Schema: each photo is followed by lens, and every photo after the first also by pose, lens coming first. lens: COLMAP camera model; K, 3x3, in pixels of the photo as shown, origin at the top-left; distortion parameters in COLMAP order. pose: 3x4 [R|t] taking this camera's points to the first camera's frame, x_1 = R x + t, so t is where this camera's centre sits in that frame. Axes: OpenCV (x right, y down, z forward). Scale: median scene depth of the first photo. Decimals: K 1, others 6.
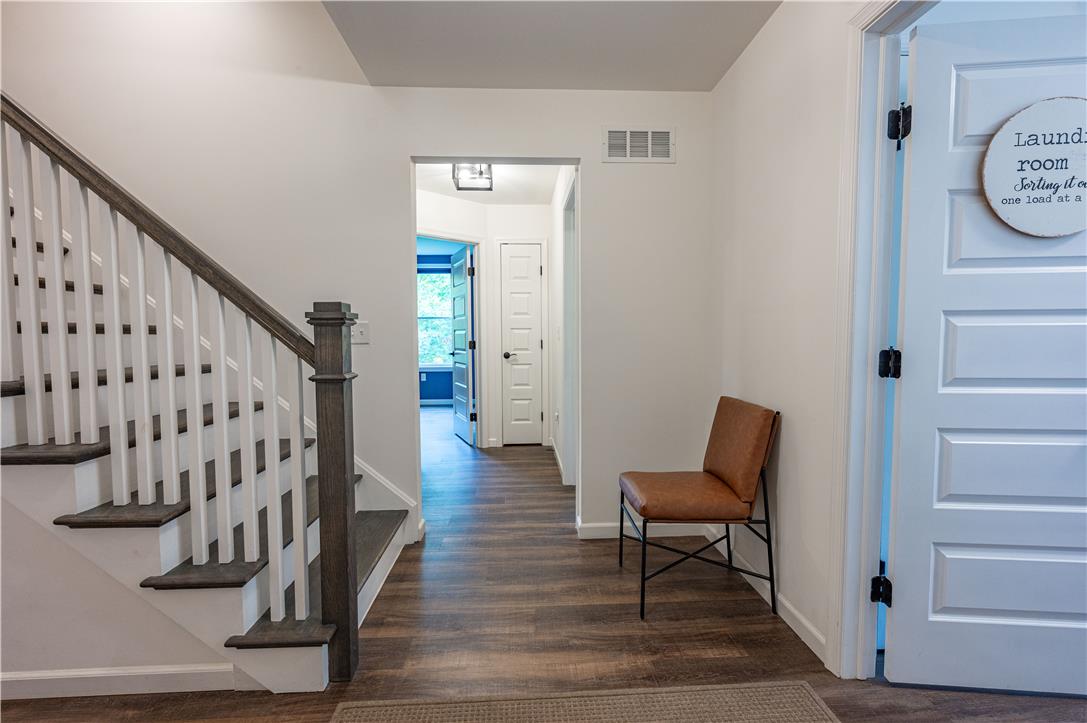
lens RADIAL K [[500.2, 0, 543.5], [0, 500.2, 361.5], [0, 0, 1]] dist [0.000960, 0.000322]
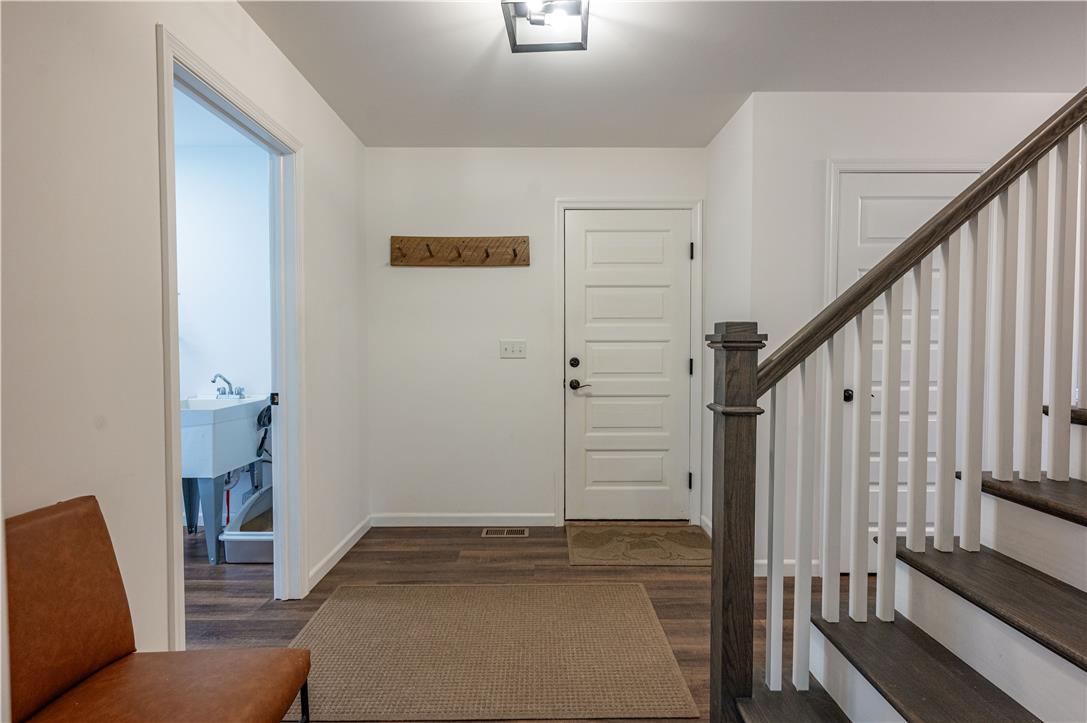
lens RADIAL K [[500.2, 0, 543.5], [0, 500.2, 361.5], [0, 0, 1]] dist [0.000960, 0.000322]
pose [[-0.052247, 0.026996, -0.998269, 0.471077], [-0.061401, 0.997656, 0.030193, -0.057744], [0.996745, 0.062872, -0.050467, 0.737090]]
